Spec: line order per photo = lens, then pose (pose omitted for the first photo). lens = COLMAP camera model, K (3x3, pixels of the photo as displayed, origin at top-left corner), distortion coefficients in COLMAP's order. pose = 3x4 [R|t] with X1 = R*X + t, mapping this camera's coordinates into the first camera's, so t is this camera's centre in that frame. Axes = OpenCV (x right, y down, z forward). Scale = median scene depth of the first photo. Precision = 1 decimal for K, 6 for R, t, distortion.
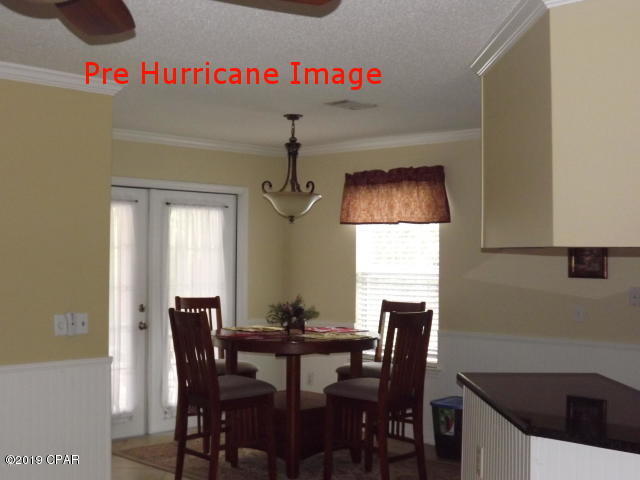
lens RADIAL K [[914.9, 0, 290.5], [0, 914.9, 239.8], [0, 0, 1]] dist [-0.009697, -0.005928]
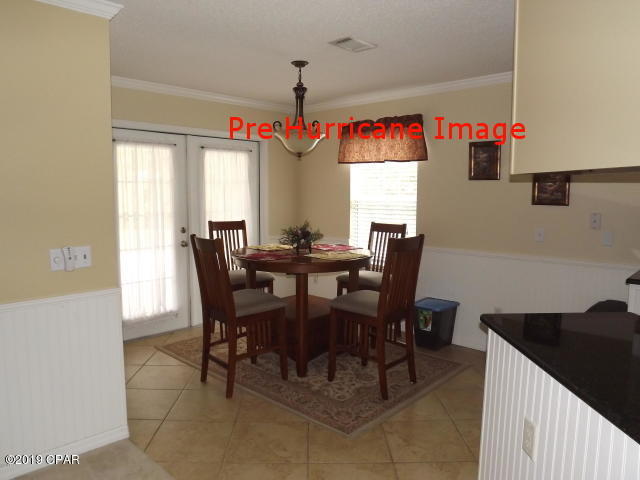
lens RADIAL K [[474.3, 0, 320.0], [0, 474.3, 240.0], [0, 0, 1]] dist [-0.007014, -0.000961]
pose [[0.999398, -0.008607, 0.033613, 0.005841], [0.004475, 0.992628, 0.121120, 0.010401], [-0.034407, -0.120897, 0.992069, 0.372337]]
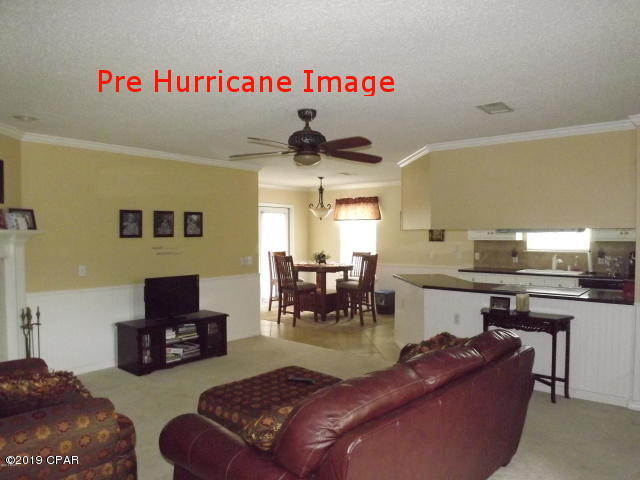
lens RADIAL K [[474.3, 0, 320.0], [0, 474.3, 240.0], [0, 0, 1]] dist [-0.007014, -0.000961]
pose [[0.995387, -0.010653, 0.095347, -0.118186], [0.007804, 0.999513, 0.030208, -0.004051], [-0.095623, -0.029324, 0.994986, -0.271819]]
